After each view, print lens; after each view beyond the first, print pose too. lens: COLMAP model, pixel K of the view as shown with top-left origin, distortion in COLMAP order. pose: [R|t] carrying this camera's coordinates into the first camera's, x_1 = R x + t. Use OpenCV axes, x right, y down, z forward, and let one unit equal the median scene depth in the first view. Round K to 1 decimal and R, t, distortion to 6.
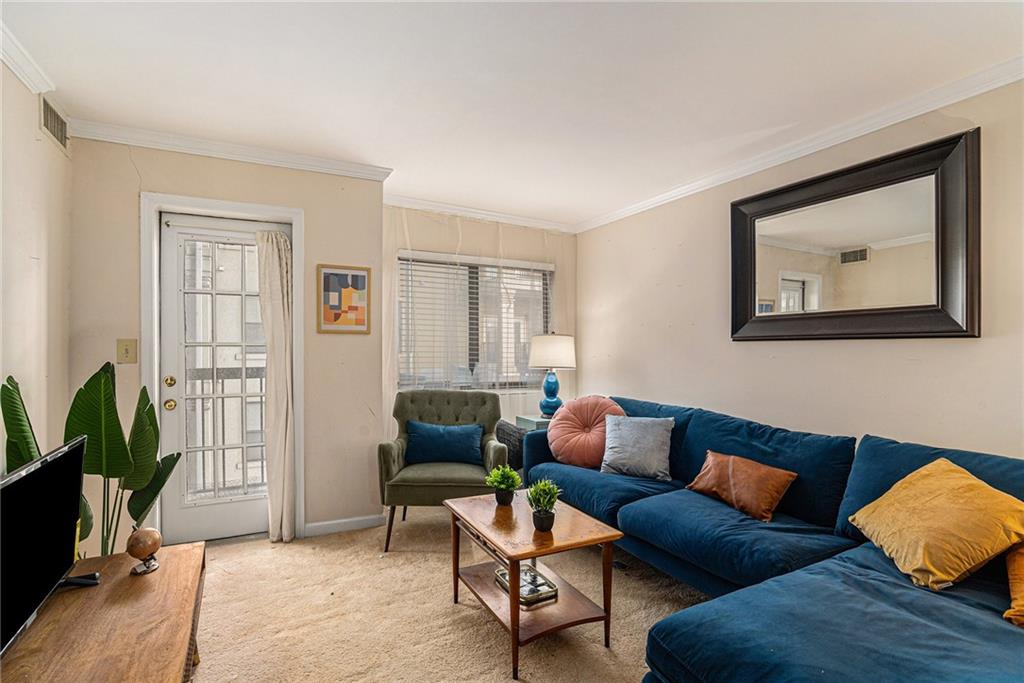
lens RADIAL K [[470.2, 0, 506.9], [0, 470.2, 347.1], [0, 0, 1]] dist [-0.034606, 0.004196]
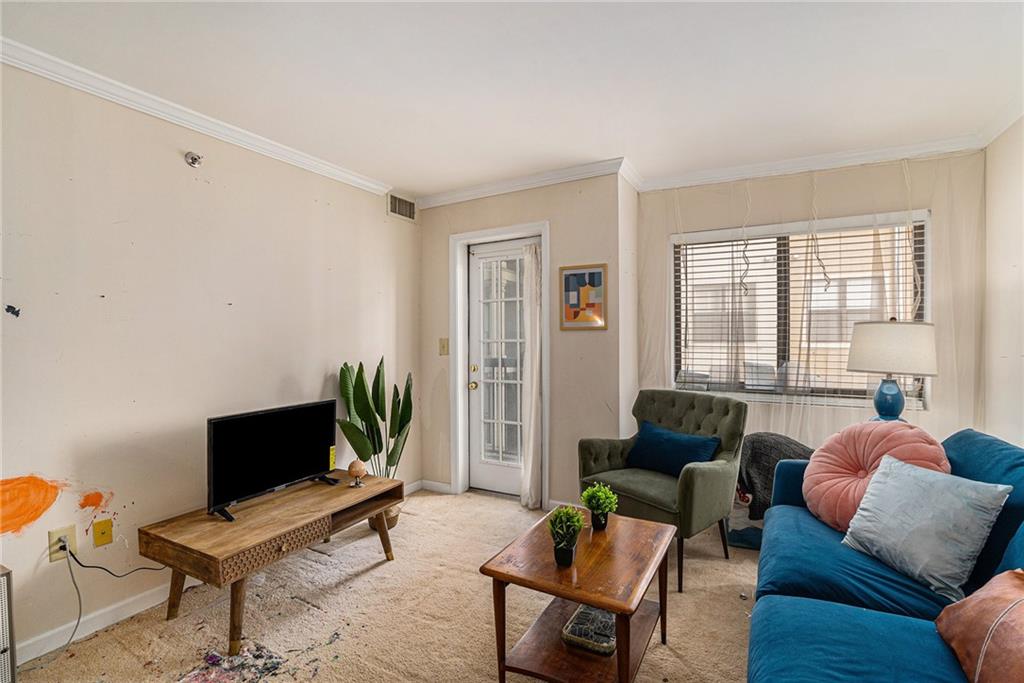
lens RADIAL K [[470.2, 0, 508.5], [0, 470.2, 344.8], [0, 0, 1]] dist [-0.034606, 0.004196]
pose [[0.550832, 0.001137, -0.834616, 0.444775], [0.011374, 0.999896, 0.008869, -0.007080], [0.834539, -0.014378, 0.550761, 0.282384]]
